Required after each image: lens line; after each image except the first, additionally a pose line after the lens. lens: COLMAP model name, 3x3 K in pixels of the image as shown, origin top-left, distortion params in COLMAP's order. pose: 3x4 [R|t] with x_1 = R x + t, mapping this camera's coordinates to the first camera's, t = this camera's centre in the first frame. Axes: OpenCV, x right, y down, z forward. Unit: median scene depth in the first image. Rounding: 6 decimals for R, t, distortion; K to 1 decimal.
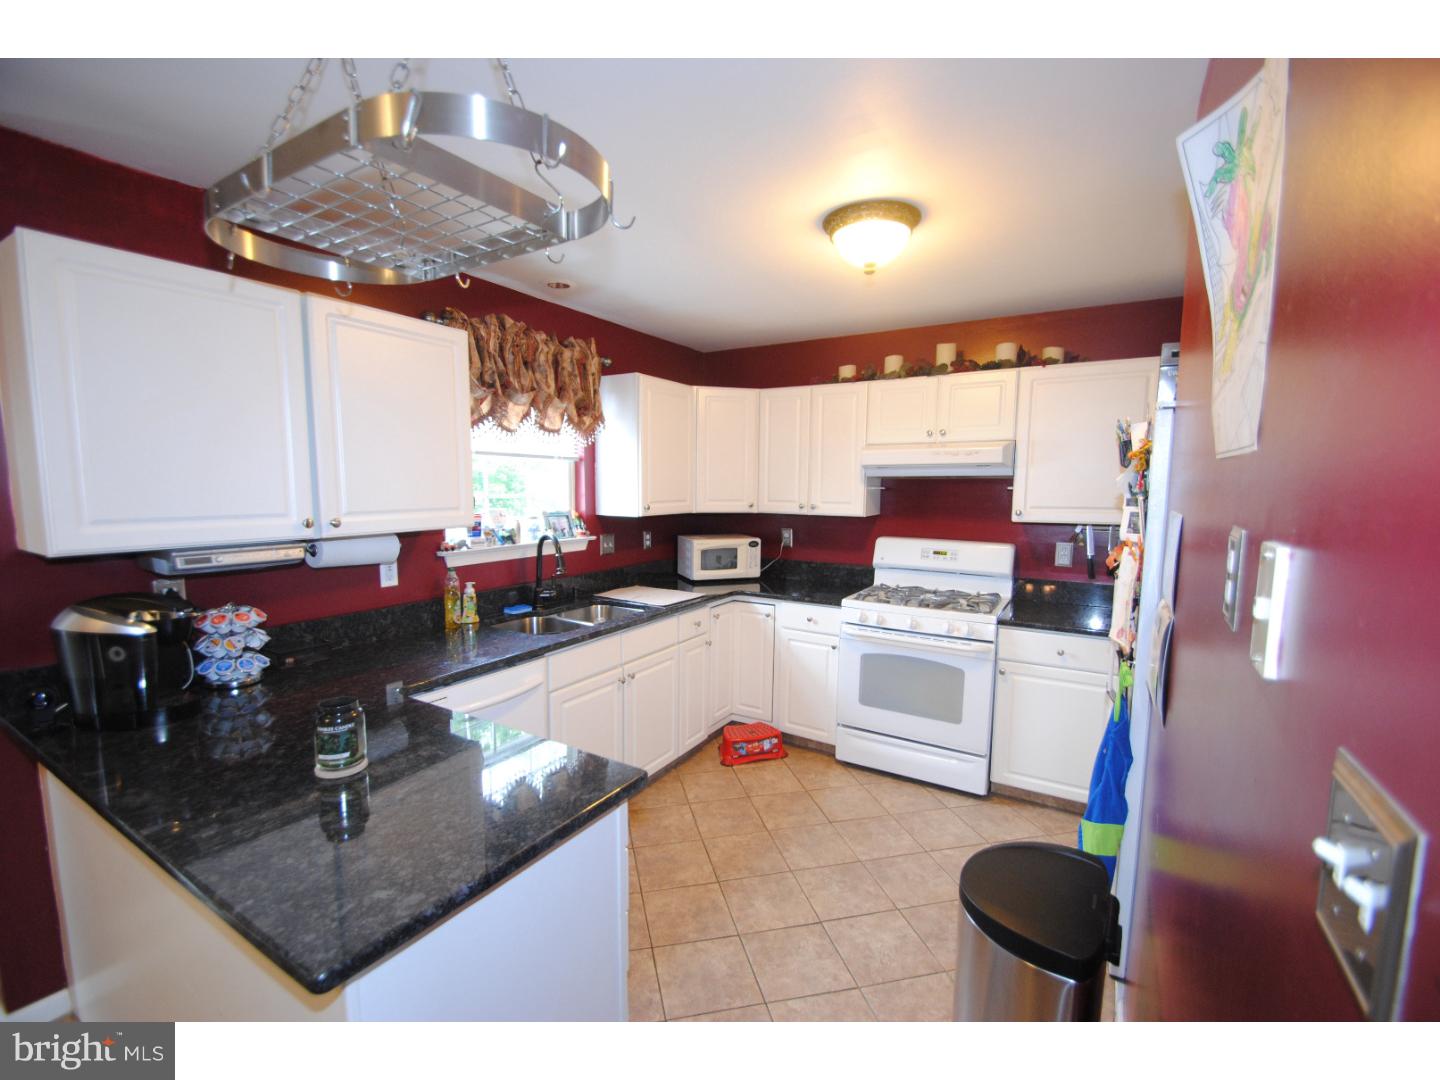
lens RADIAL K [[632.8, 0, 717.2], [0, 632.8, 554.0], [0, 0, 1]] dist [0.000371, -0.000283]
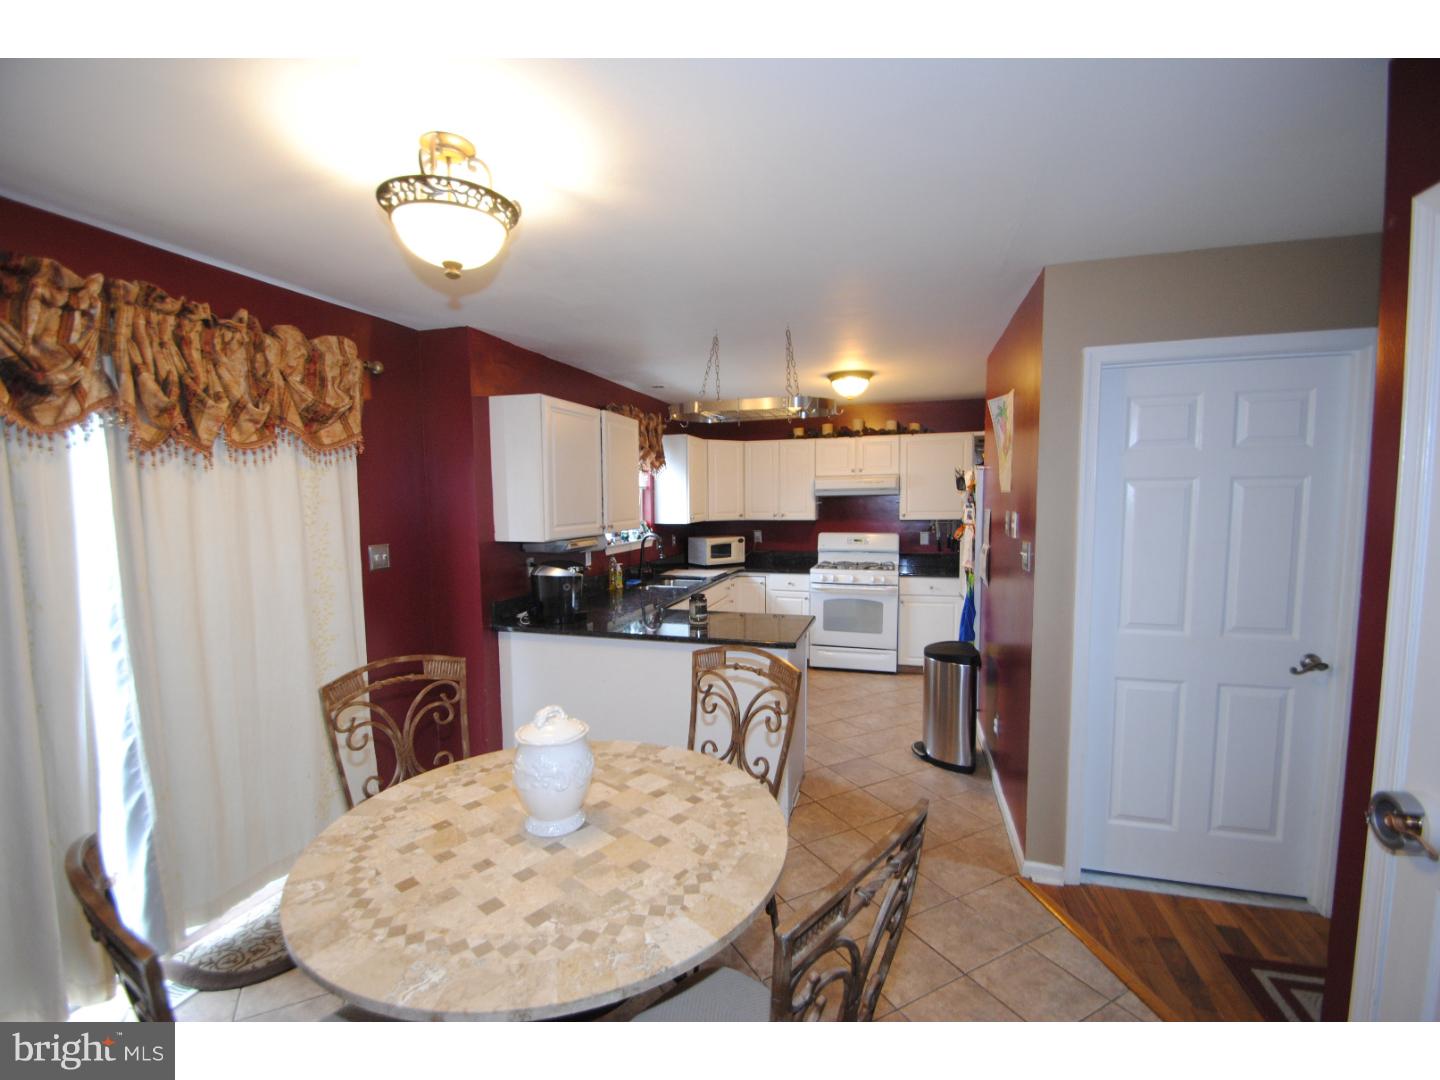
lens RADIAL K [[632.8, 0, 717.2], [0, 632.8, 554.0], [0, 0, 1]] dist [0.000371, -0.000283]
pose [[0.966149, -0.039659, 0.254919, -0.466535], [0.046307, 0.998724, -0.020130, 0.053806], [-0.253795, 0.031253, 0.966753, -0.563656]]
